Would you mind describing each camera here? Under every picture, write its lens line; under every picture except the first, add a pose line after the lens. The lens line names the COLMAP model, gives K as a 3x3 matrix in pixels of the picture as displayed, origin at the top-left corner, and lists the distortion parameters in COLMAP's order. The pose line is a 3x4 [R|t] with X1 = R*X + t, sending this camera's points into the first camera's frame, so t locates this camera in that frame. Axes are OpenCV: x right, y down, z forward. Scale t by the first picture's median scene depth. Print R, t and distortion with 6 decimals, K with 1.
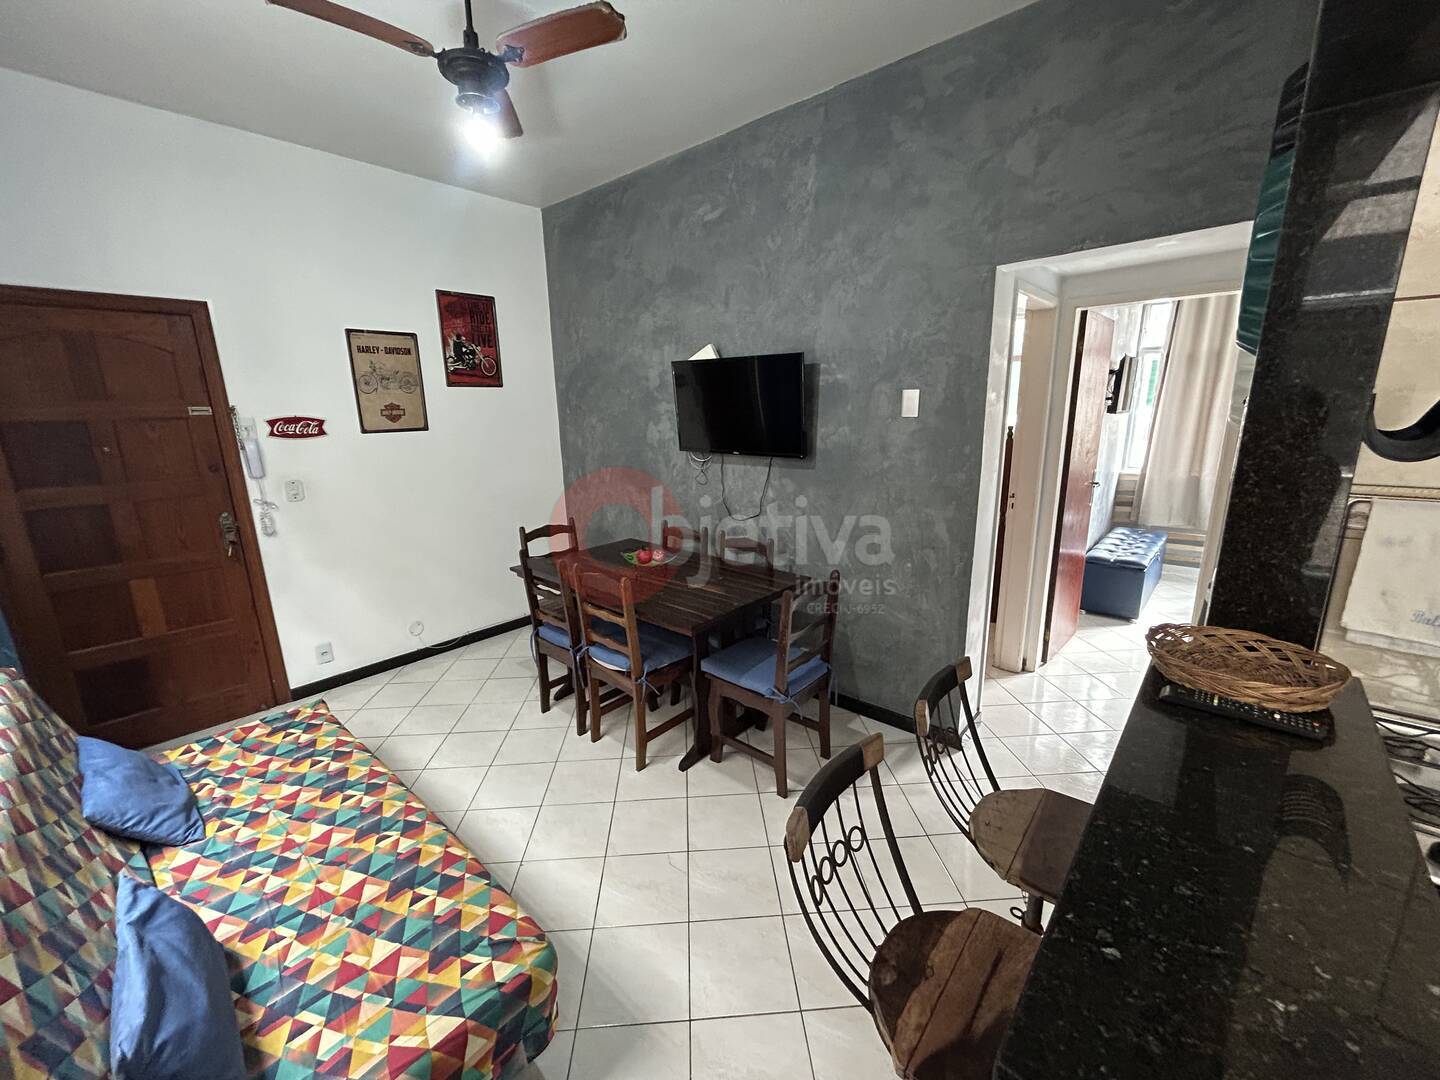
lens RADIAL K [[585.5, 0, 720.0], [0, 585.5, 540.0], [0, 0, 1]] dist [-0.002631, 0.005313]
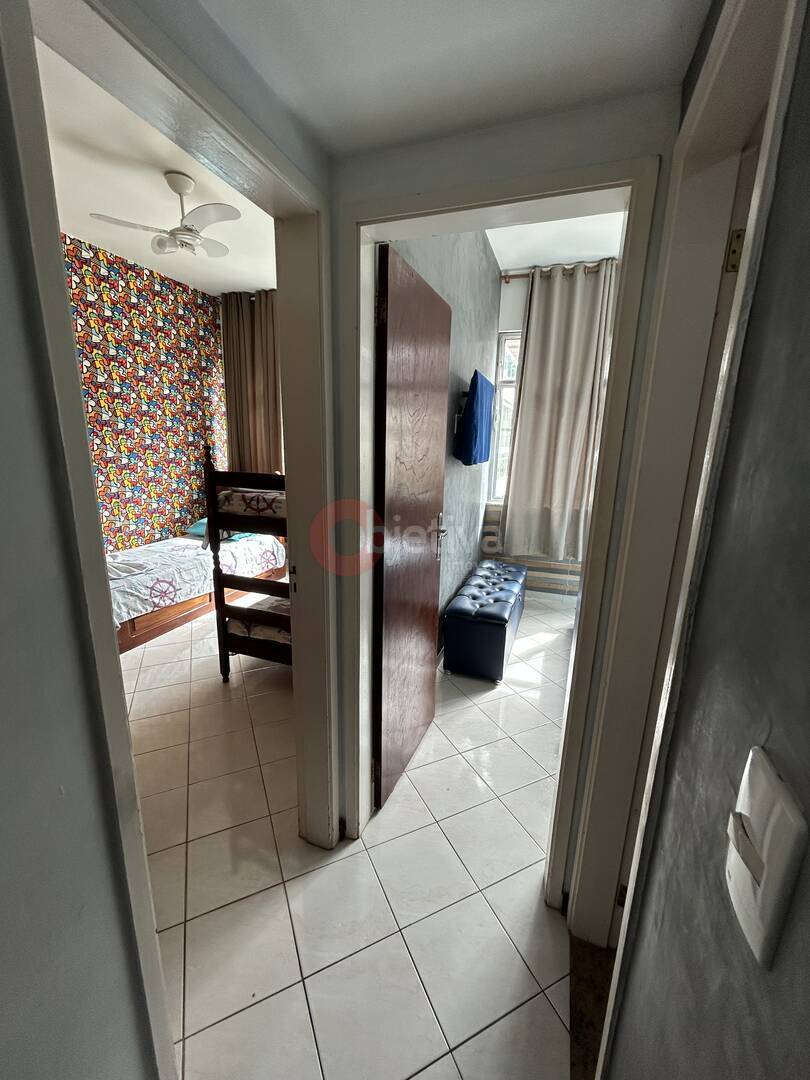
lens RADIAL K [[439.2, 0, 405.0], [0, 439.2, 540.0], [0, 0, 1]] dist [-0.002631, 0.005313]
pose [[0.930385, -0.038410, 0.364567, 0.284330], [0.037424, 0.999252, 0.009771, -0.067956], [-0.364670, 0.004553, 0.931126, 0.359217]]
